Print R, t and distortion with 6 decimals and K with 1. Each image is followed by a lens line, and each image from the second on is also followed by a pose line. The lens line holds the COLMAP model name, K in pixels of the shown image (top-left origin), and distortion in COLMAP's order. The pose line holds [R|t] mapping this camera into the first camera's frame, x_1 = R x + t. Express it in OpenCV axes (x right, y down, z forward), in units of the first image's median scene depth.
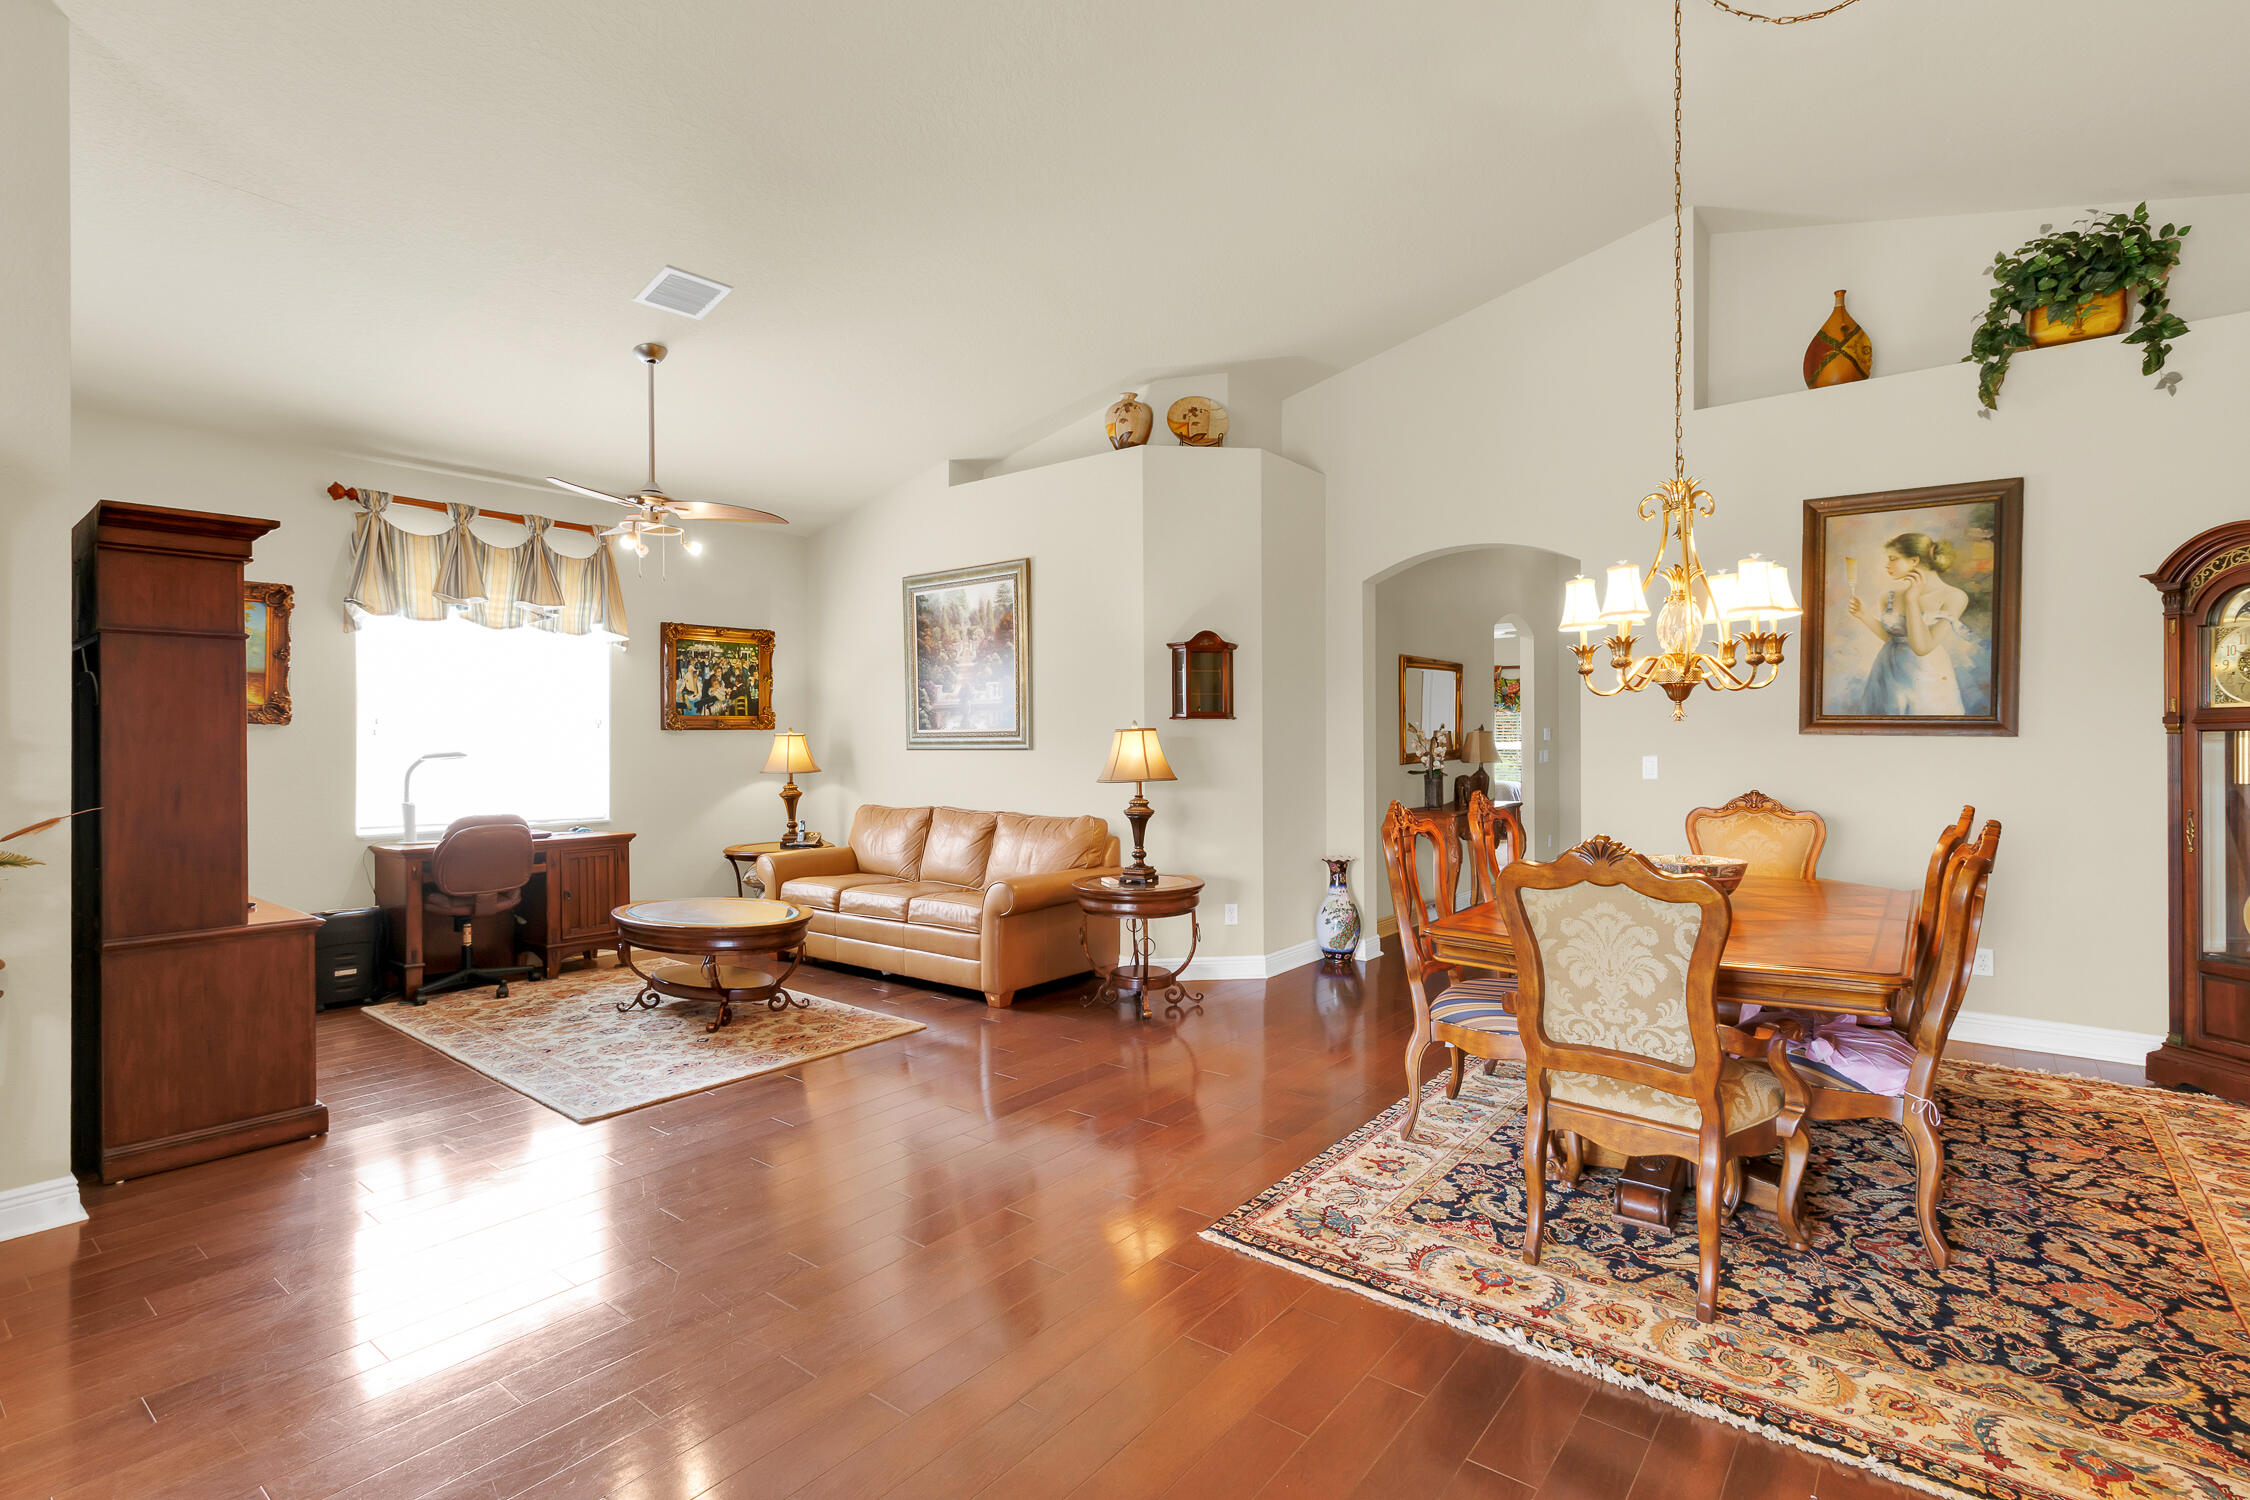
lens RADIAL K [[1049.9, 0, 1141.4], [0, 1049.9, 742.4], [0, 0, 1]] dist [0.002831, 0.001256]
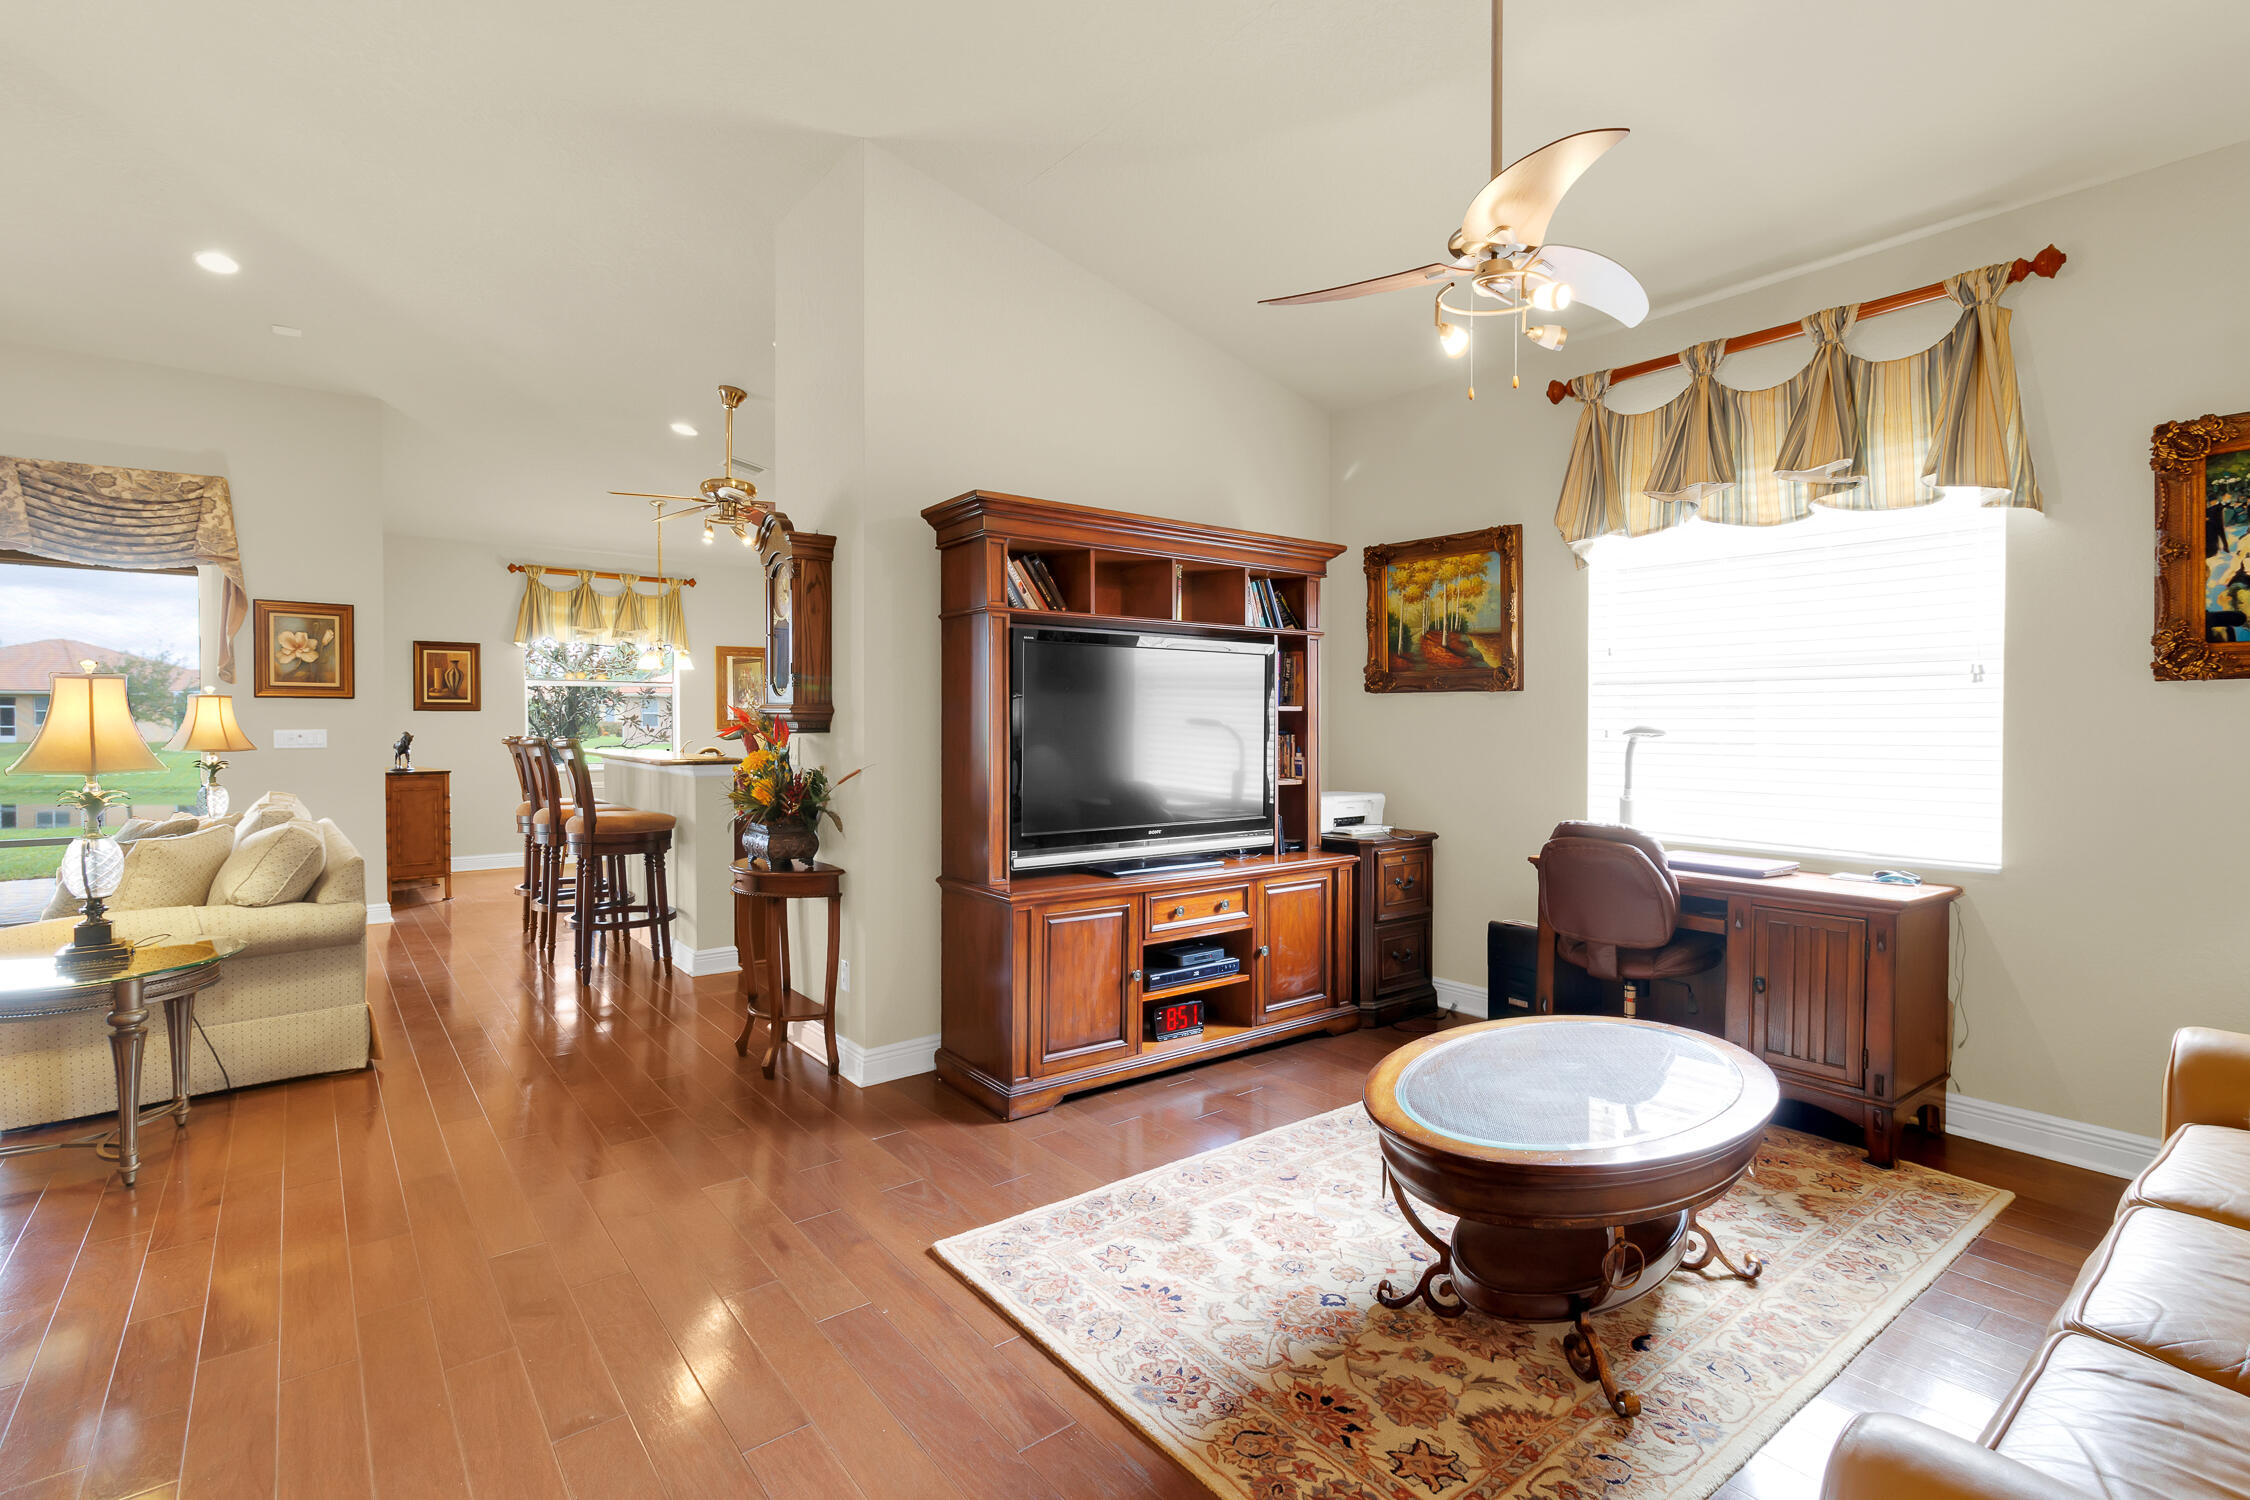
lens RADIAL K [[1049.9, 0, 1124.3], [0, 1049.9, 743.5], [0, 0, 1]] dist [0.002831, 0.001256]
pose [[-0.236492, 0.022930, -0.971363, 0.085120], [-0.001675, 0.999710, 0.024007, 0.005333], [0.971632, 0.007305, -0.236385, 0.978367]]
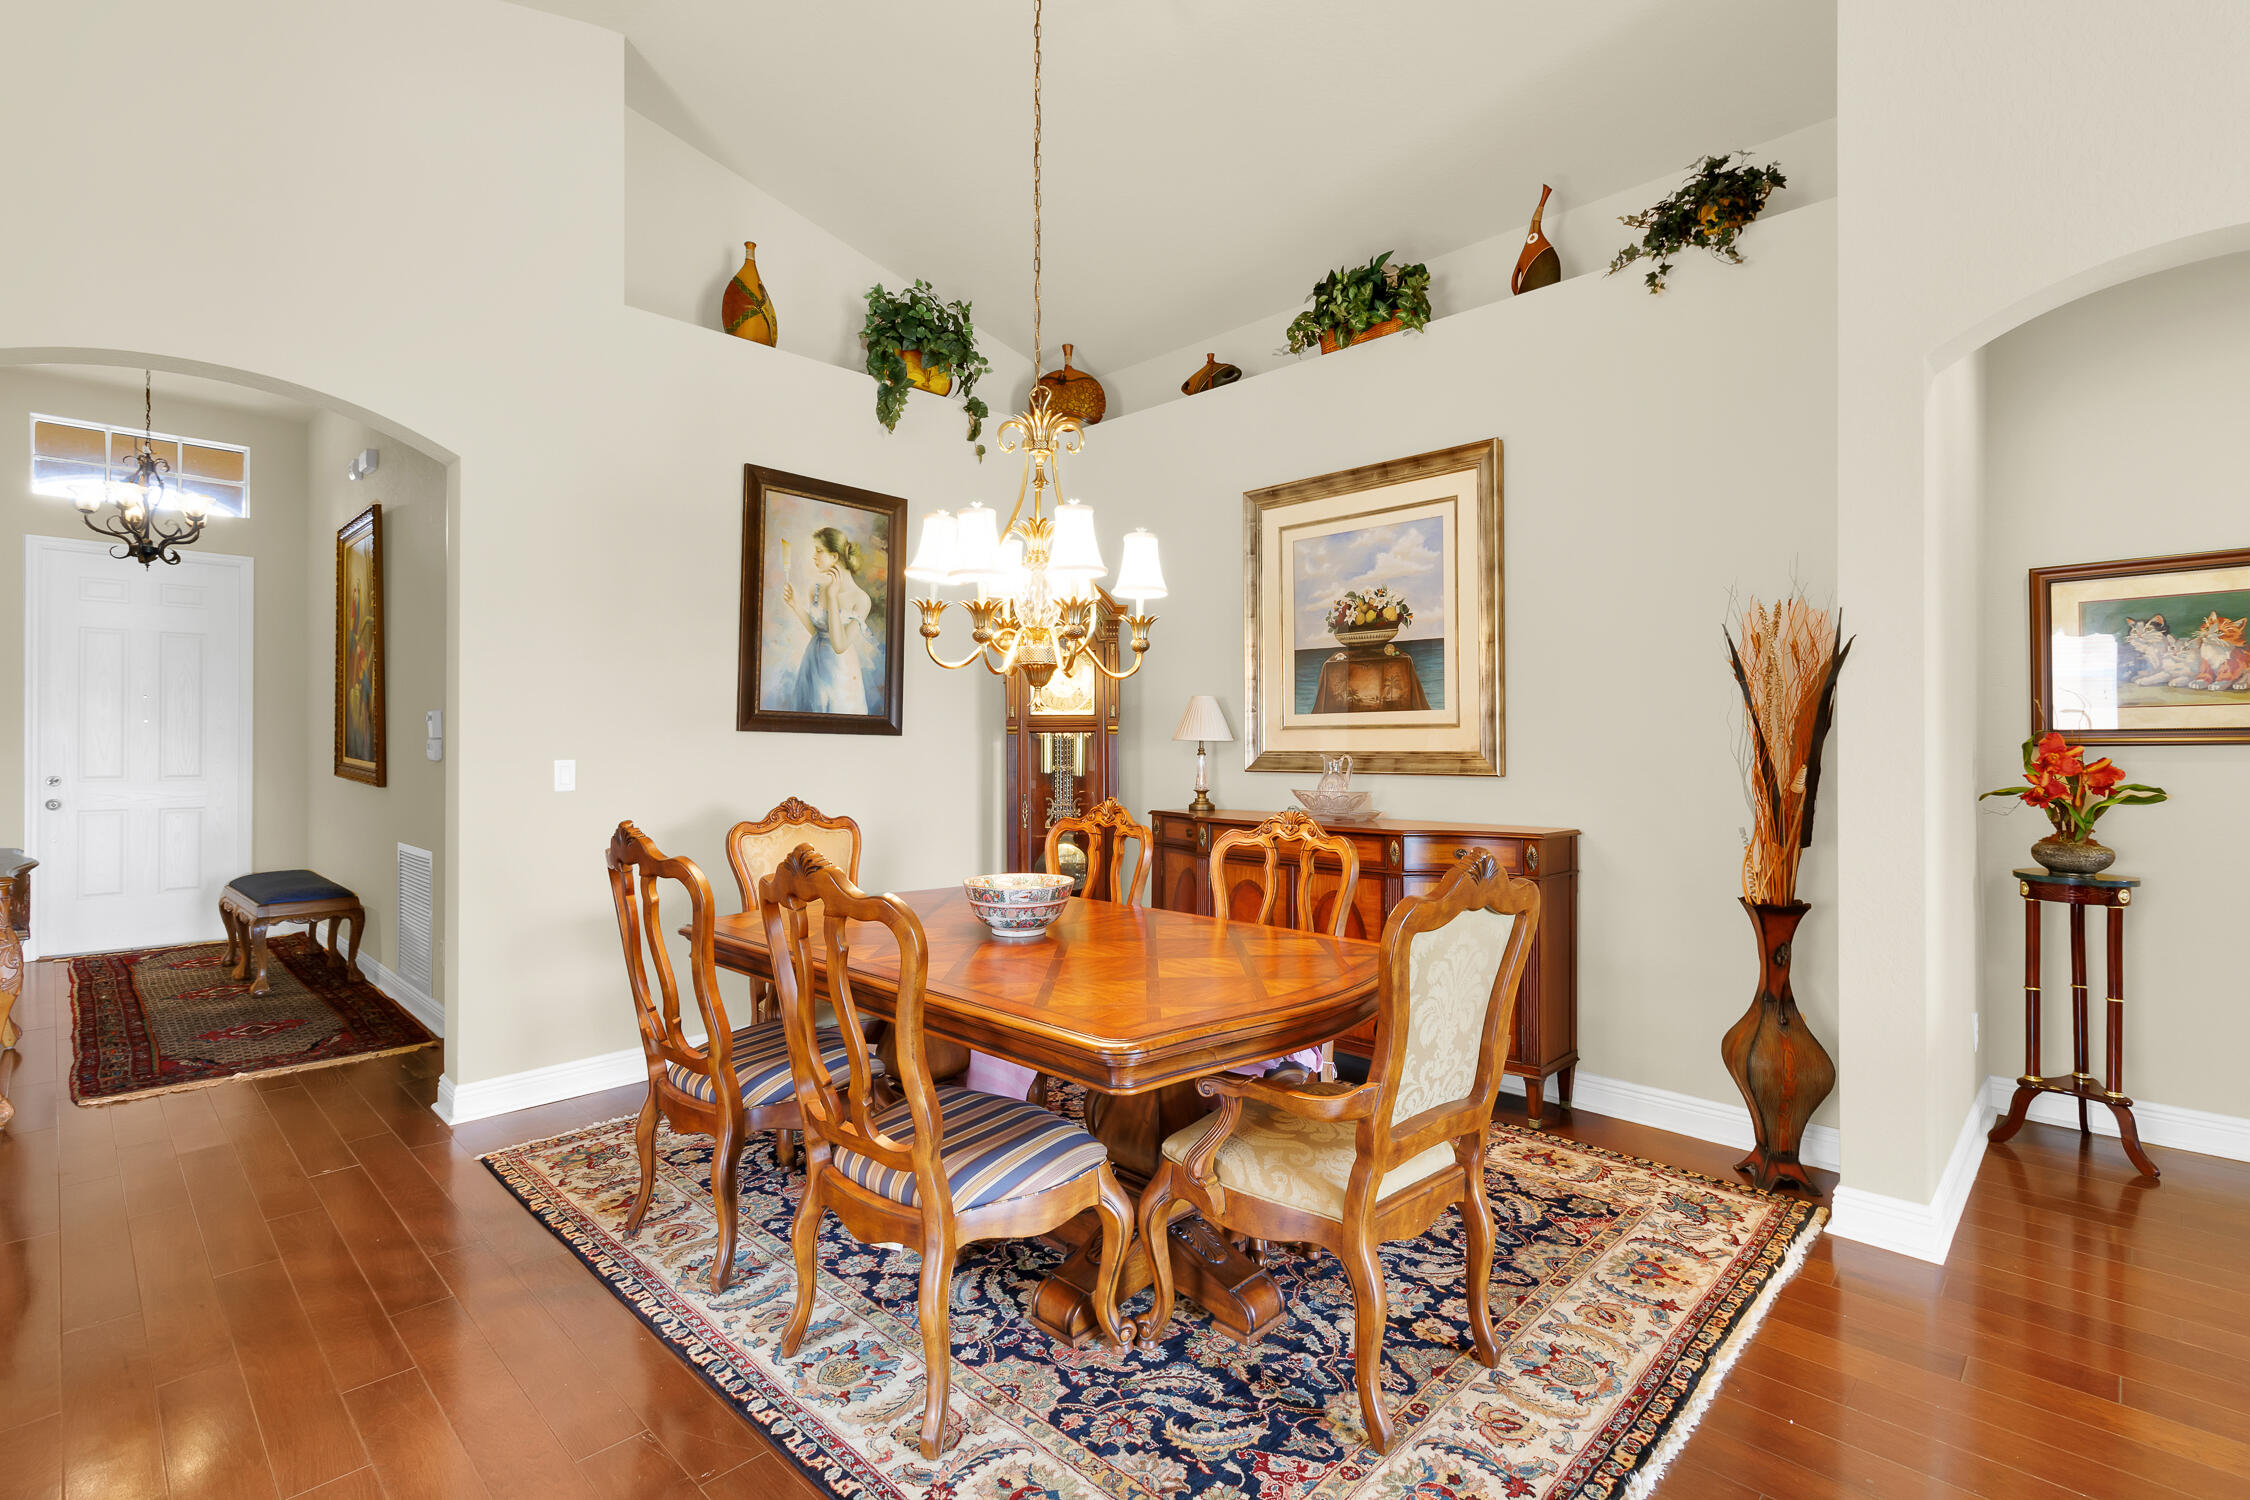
lens RADIAL K [[1049.9, 0, 1130.6], [0, 1049.9, 739.8], [0, 0, 1]] dist [0.002831, 0.001256]
pose [[0.112403, 0.004819, 0.993651, -0.208392], [-0.000034, 0.999988, -0.004846, 0.003675], [-0.993663, 0.000511, 0.112402, 0.606868]]
